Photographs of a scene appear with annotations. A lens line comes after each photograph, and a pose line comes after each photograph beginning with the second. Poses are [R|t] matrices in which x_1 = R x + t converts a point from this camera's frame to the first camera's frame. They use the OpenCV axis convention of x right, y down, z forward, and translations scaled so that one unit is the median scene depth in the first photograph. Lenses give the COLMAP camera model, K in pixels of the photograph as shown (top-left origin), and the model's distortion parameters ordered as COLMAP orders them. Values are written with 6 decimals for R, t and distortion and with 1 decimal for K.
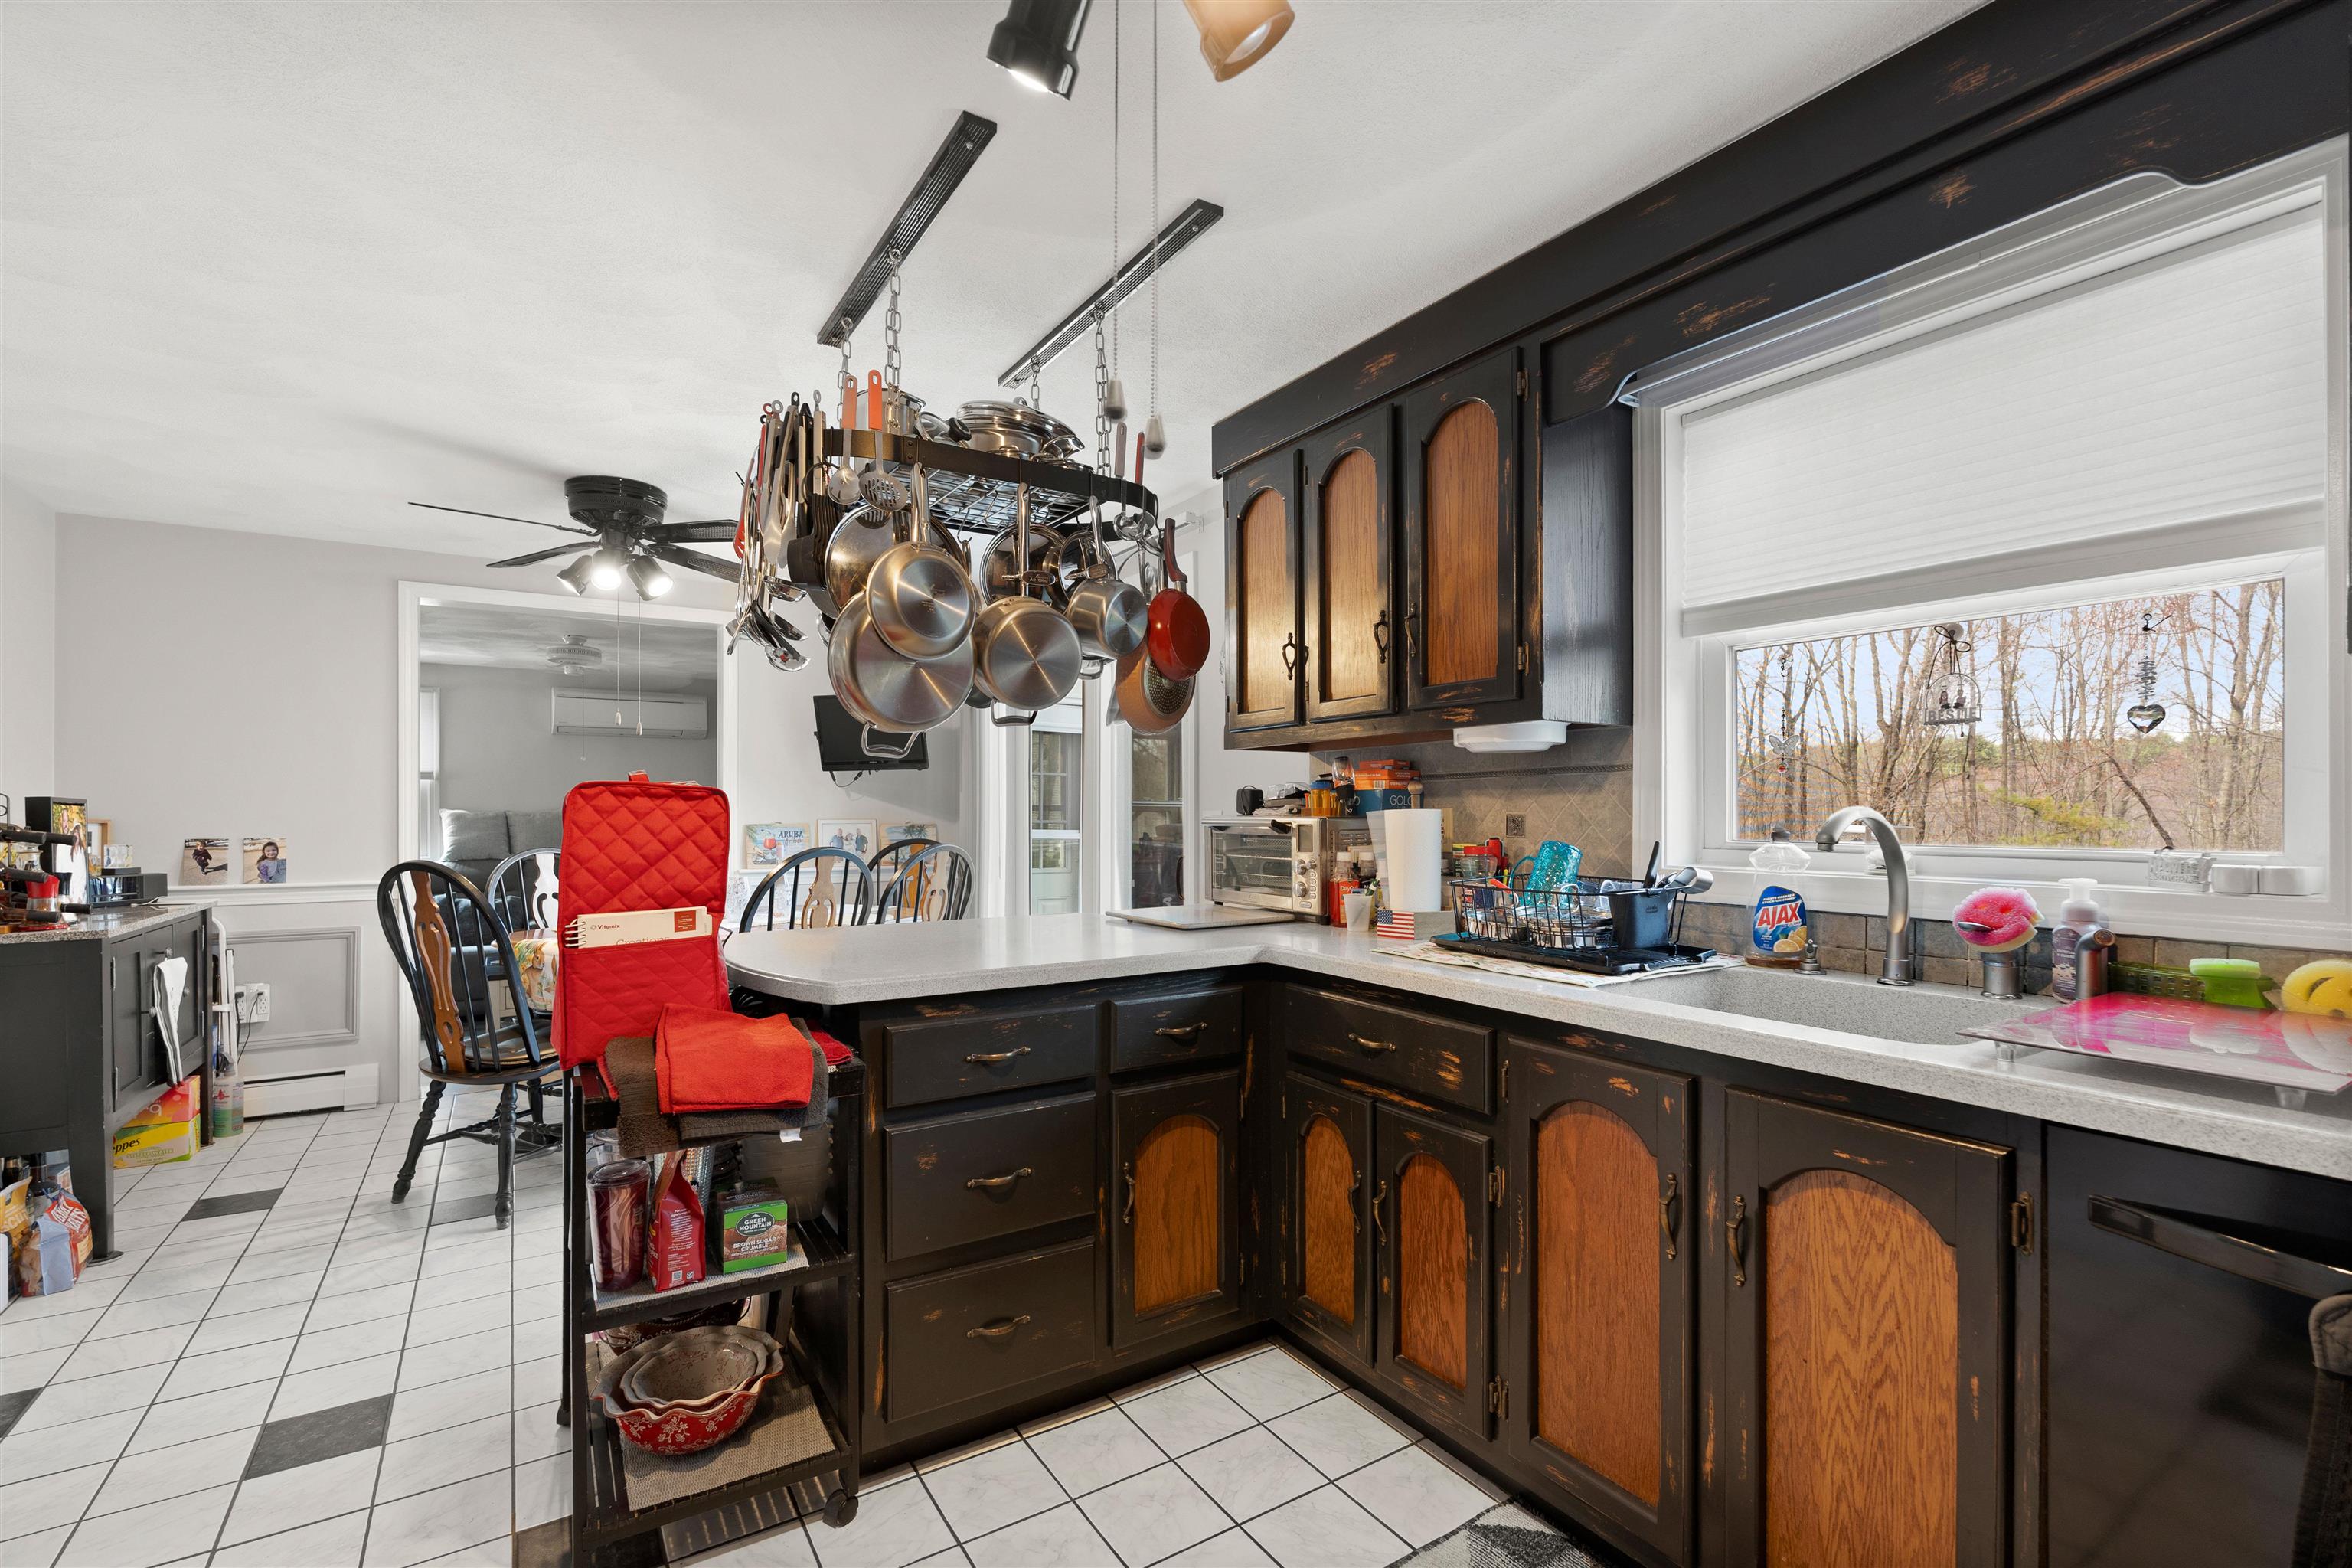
lens RADIAL K [[1047.6, 0, 1188.6], [0, 1047.6, 807.5], [0, 0, 1]] dist [-0.002618, 0.000430]
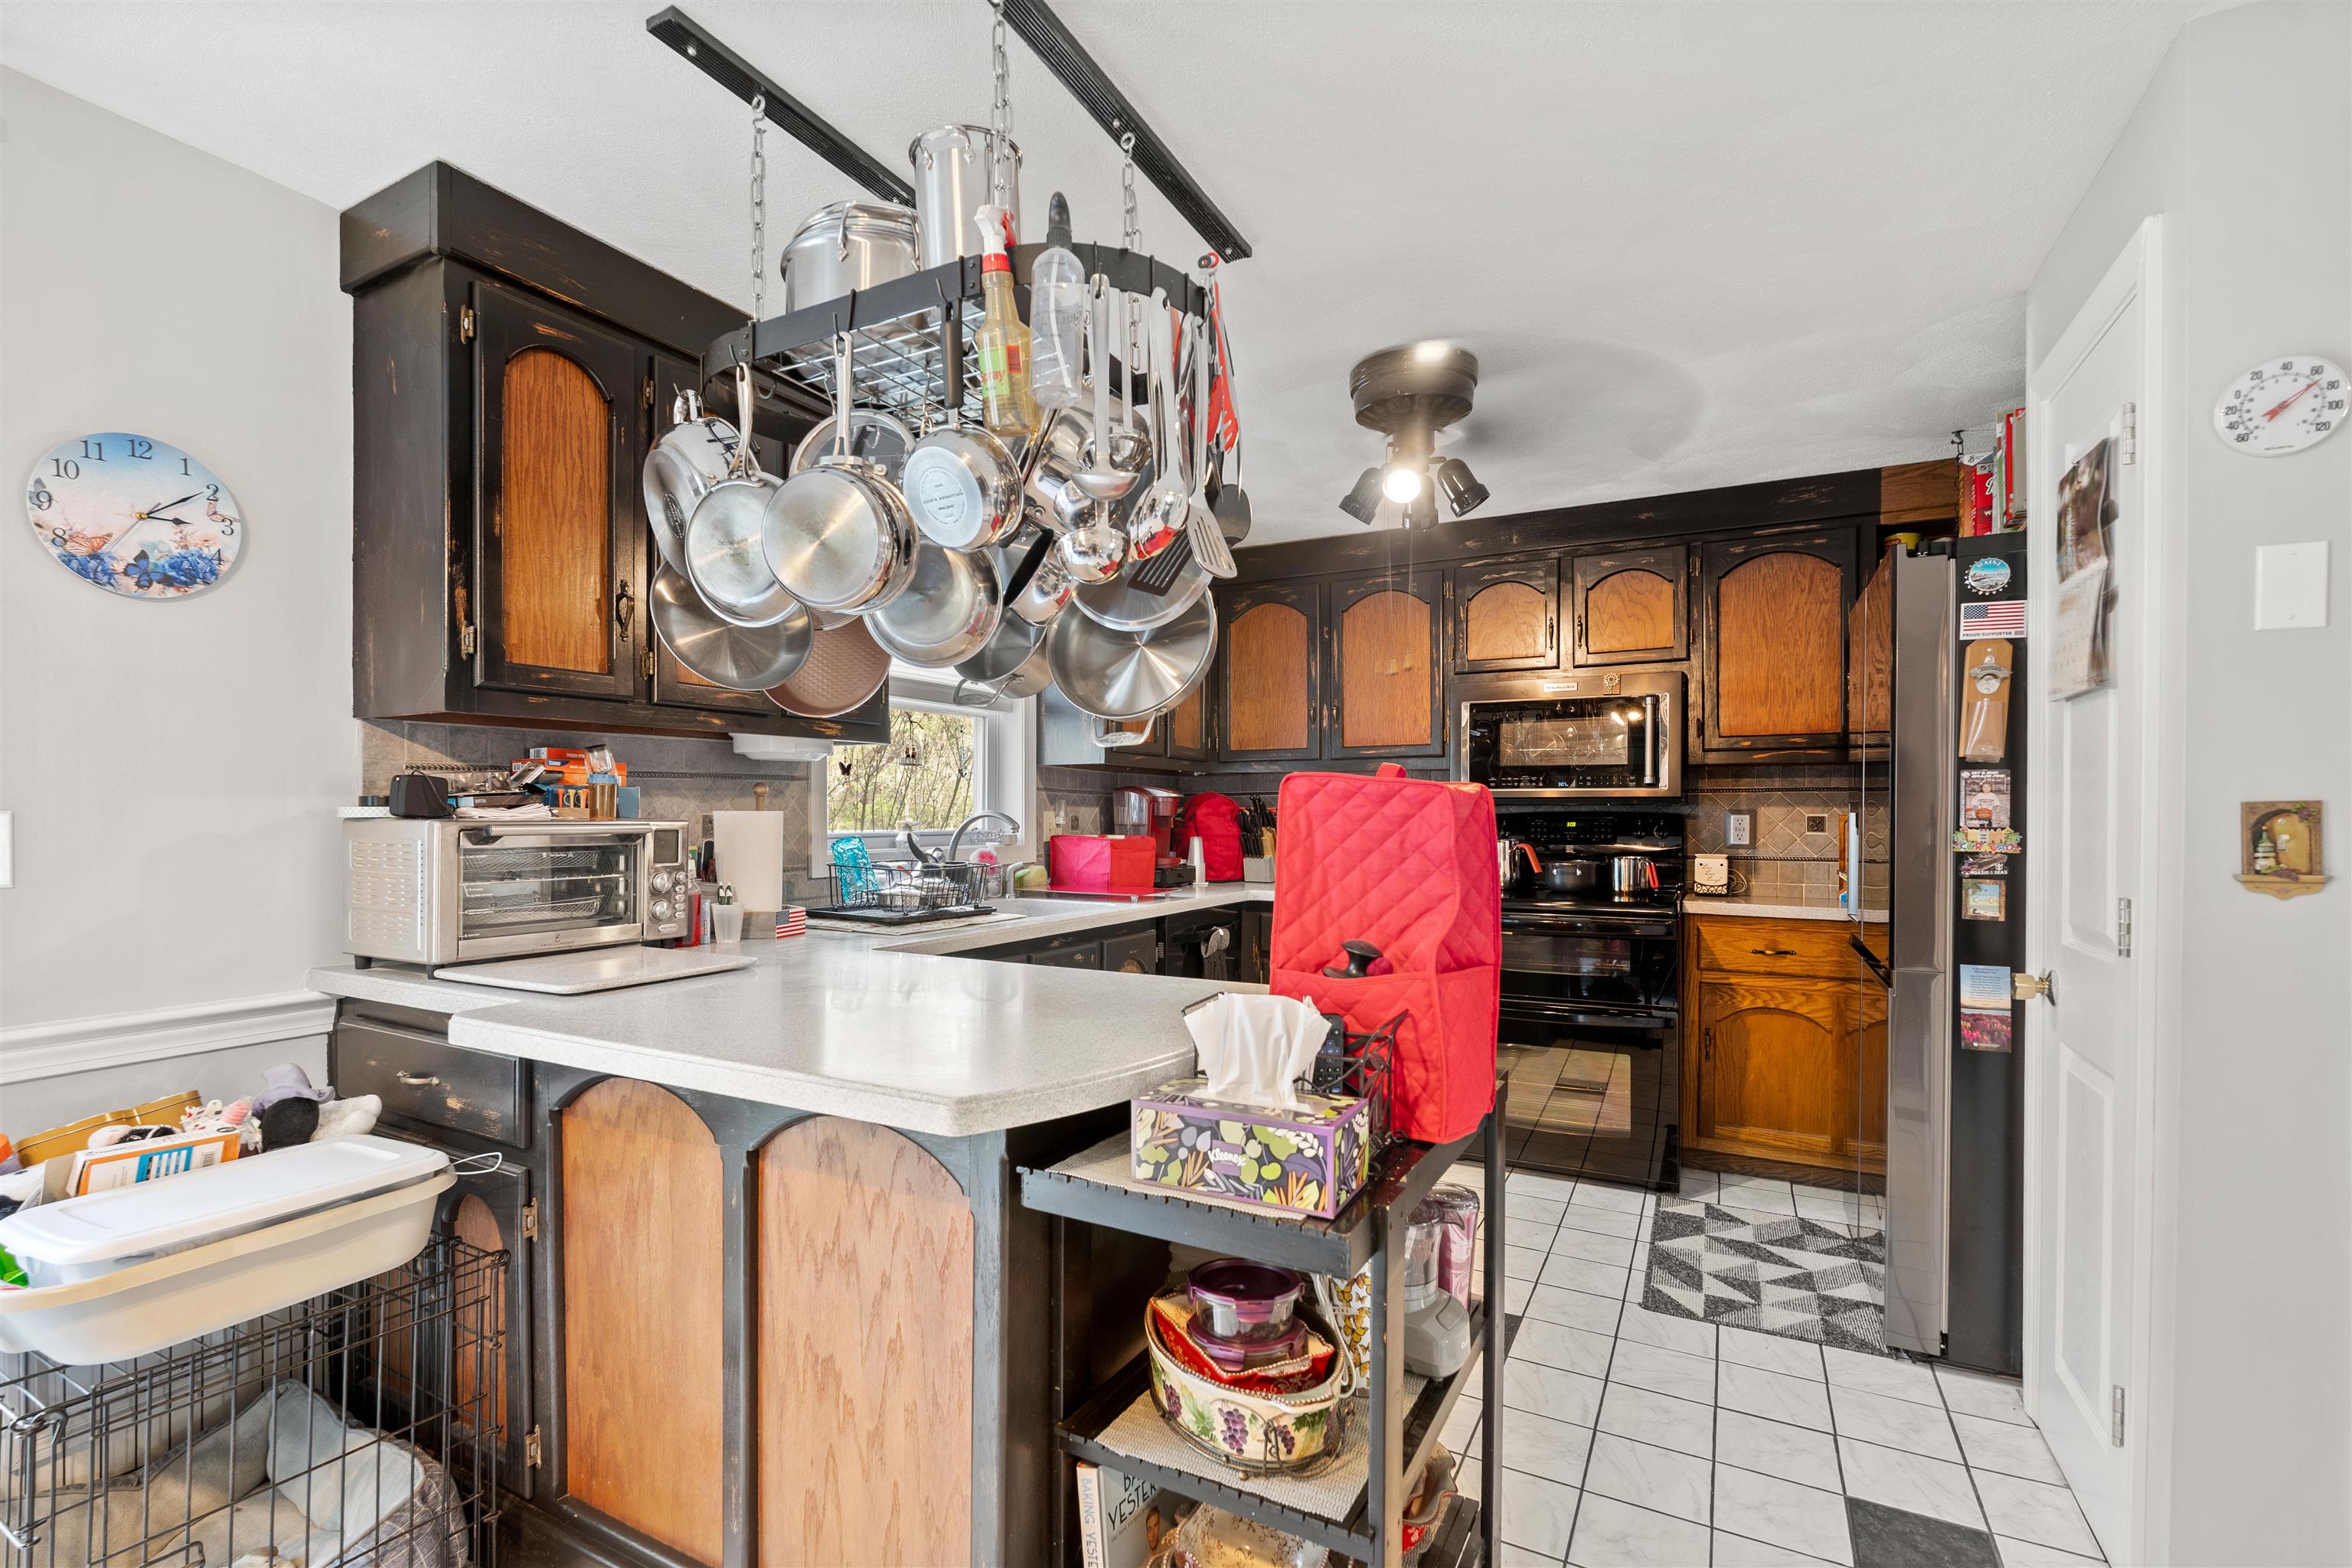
lens RADIAL K [[1047.6, 0, 1170.8], [0, 1047.6, 810.7], [0, 0, 1]] dist [-0.002618, 0.000430]
pose [[-0.479836, -0.000777, 0.877358, -0.834006], [-0.005352, 0.999984, -0.002041, 0.001588], [-0.877342, -0.005675, -0.479832, 1.104541]]
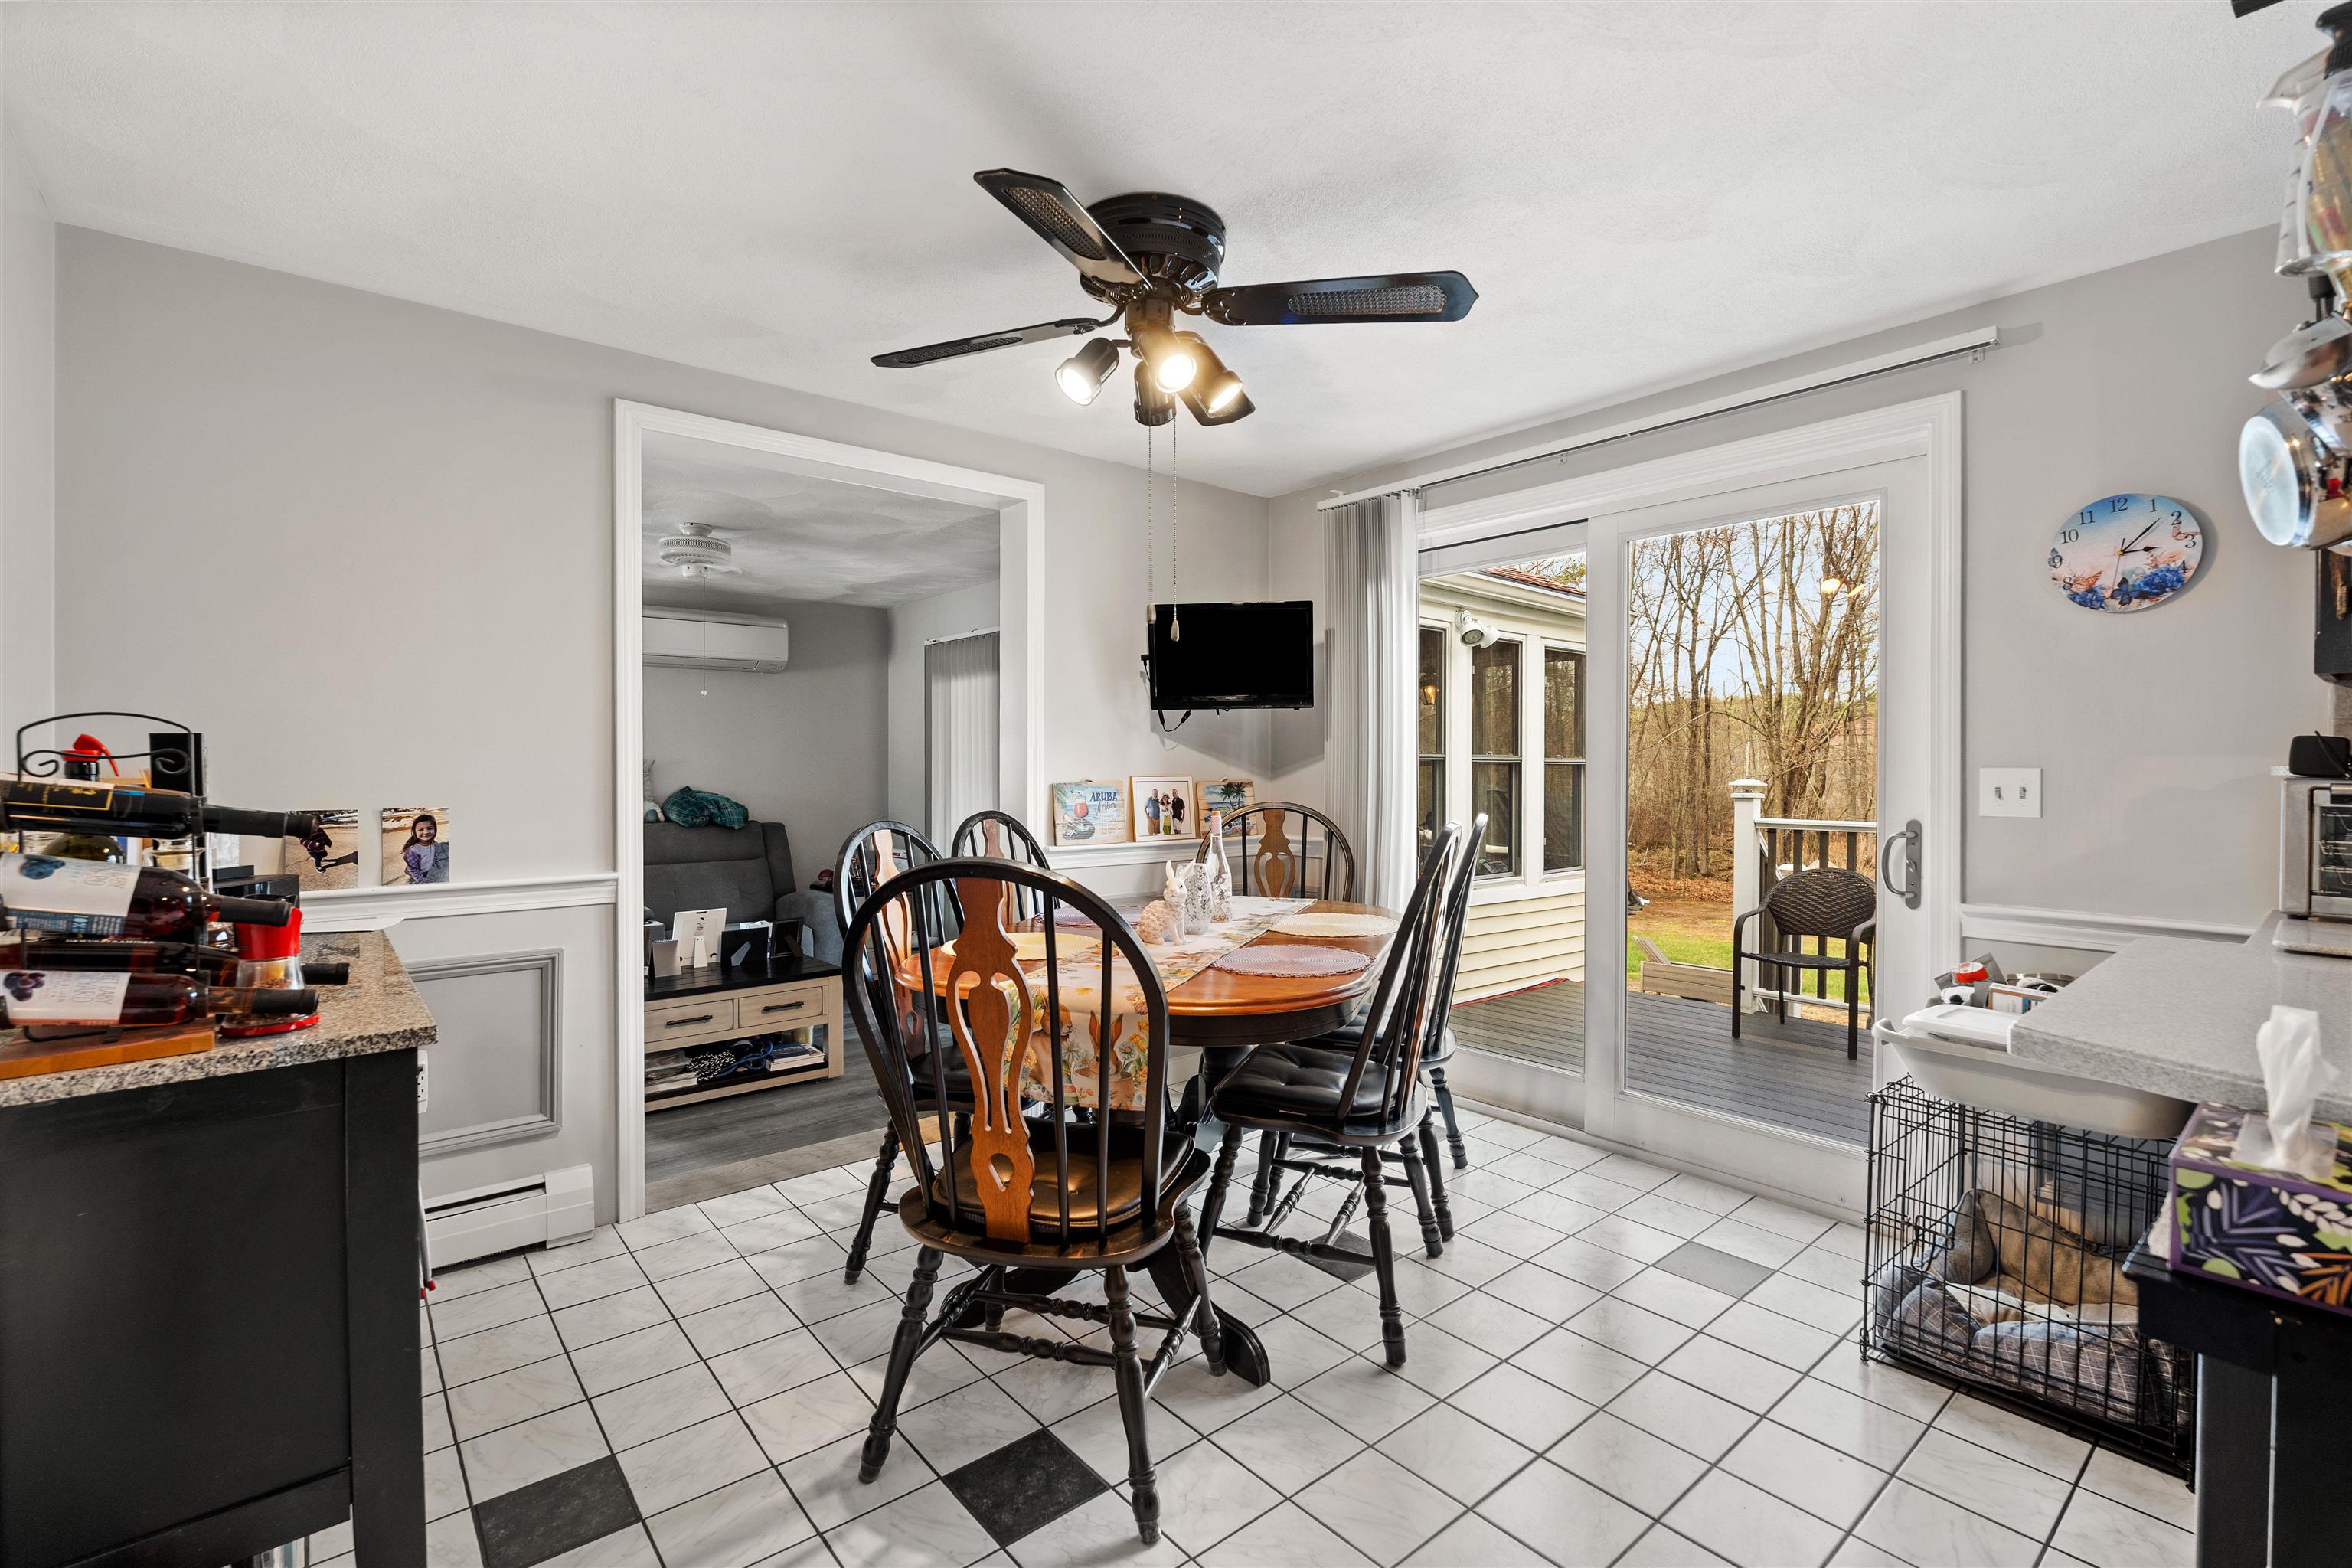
lens RADIAL K [[1047.6, 0, 1182.7], [0, 1047.6, 770.2], [0, 0, 1]] dist [-0.002618, 0.000430]
pose [[0.991181, 0.002175, 0.132496, -0.865468], [-0.003681, 0.999931, 0.011116, -0.001843], [-0.132463, -0.011506, 0.991121, 0.566563]]
